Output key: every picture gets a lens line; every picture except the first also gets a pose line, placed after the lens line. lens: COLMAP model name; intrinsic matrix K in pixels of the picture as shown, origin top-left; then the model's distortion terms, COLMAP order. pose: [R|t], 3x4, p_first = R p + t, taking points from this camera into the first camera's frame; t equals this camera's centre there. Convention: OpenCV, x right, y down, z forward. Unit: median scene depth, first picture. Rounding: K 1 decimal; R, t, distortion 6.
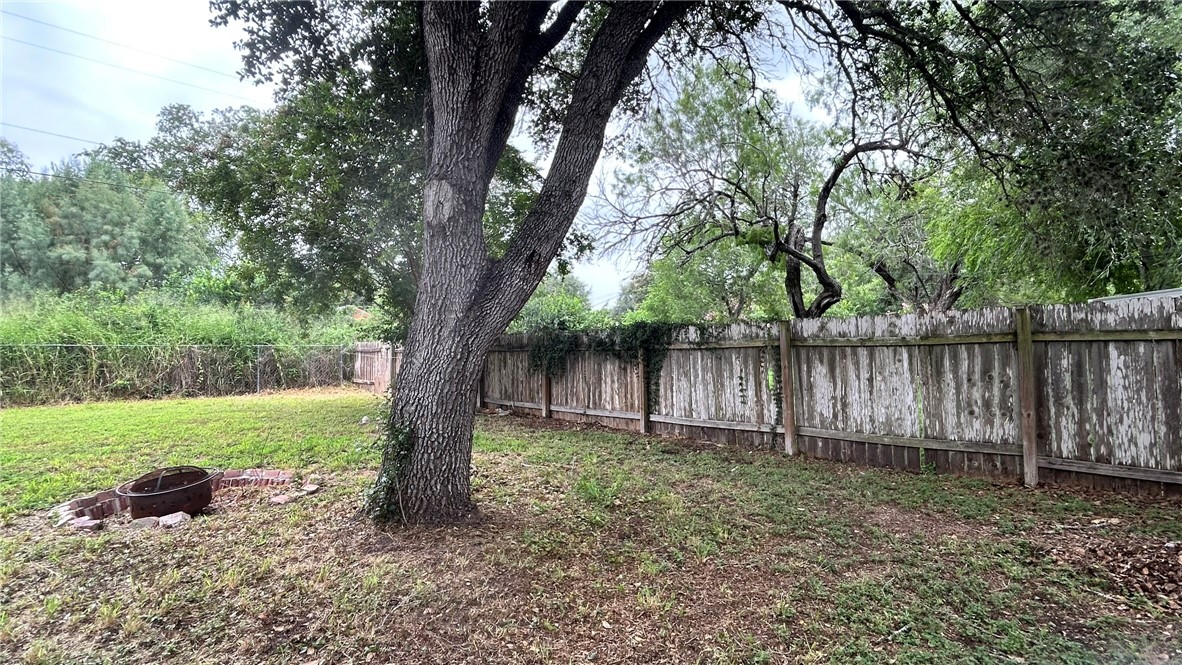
lens RADIAL K [[611.3, 0, 594.8], [0, 611.3, 330.0], [0, 0, 1]] dist [-0.001231, 0.002085]
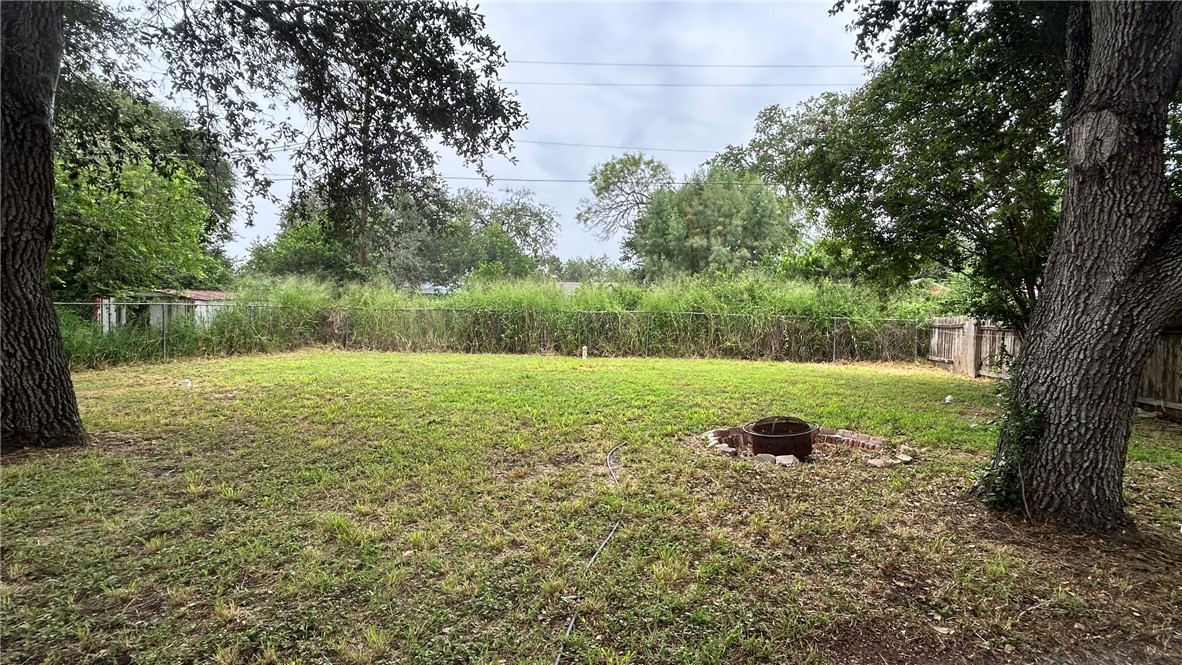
lens RADIAL K [[611.3, 0, 589.9], [0, 611.3, 330.5], [0, 0, 1]] dist [-0.001231, 0.002085]
pose [[0.647862, 0.042781, -0.760555, -0.060313], [-0.012548, 0.998886, 0.045499, 0.015341], [0.761654, -0.019934, 0.647677, -0.037896]]
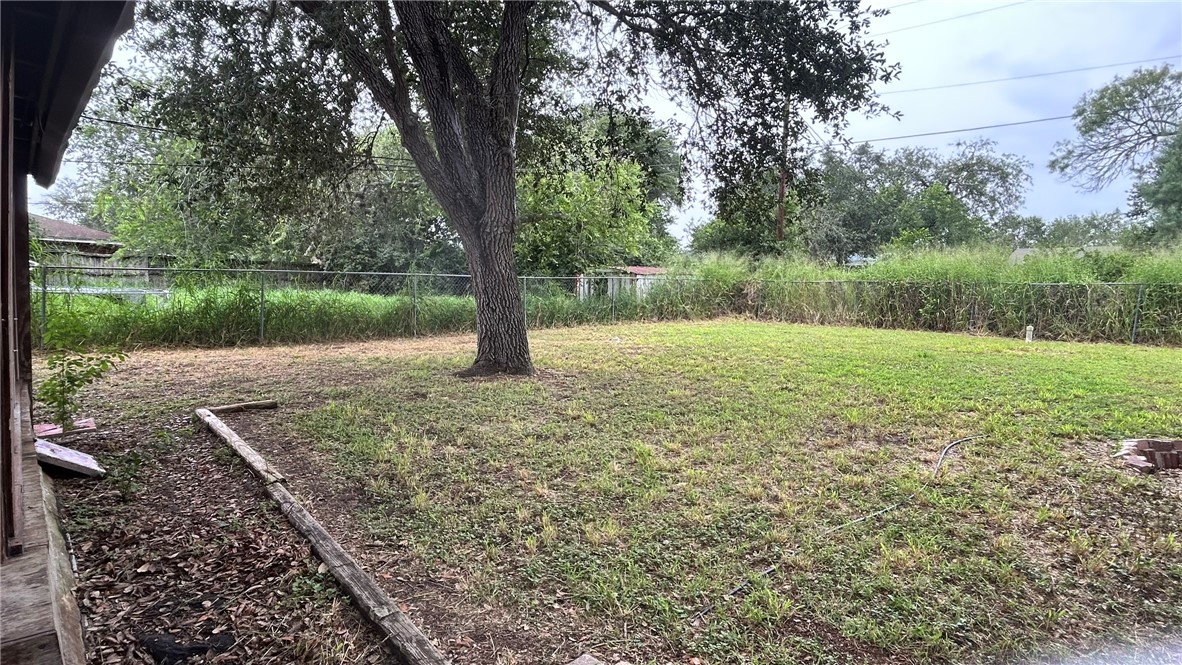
lens RADIAL K [[611.3, 0, 591.8], [0, 611.3, 335.5], [0, 0, 1]] dist [-0.001231, 0.002085]
pose [[0.006656, 0.100230, -0.994942, 0.095313], [-0.000438, 0.994964, 0.100229, 0.023403], [0.999978, -0.000231, 0.006666, 0.143316]]
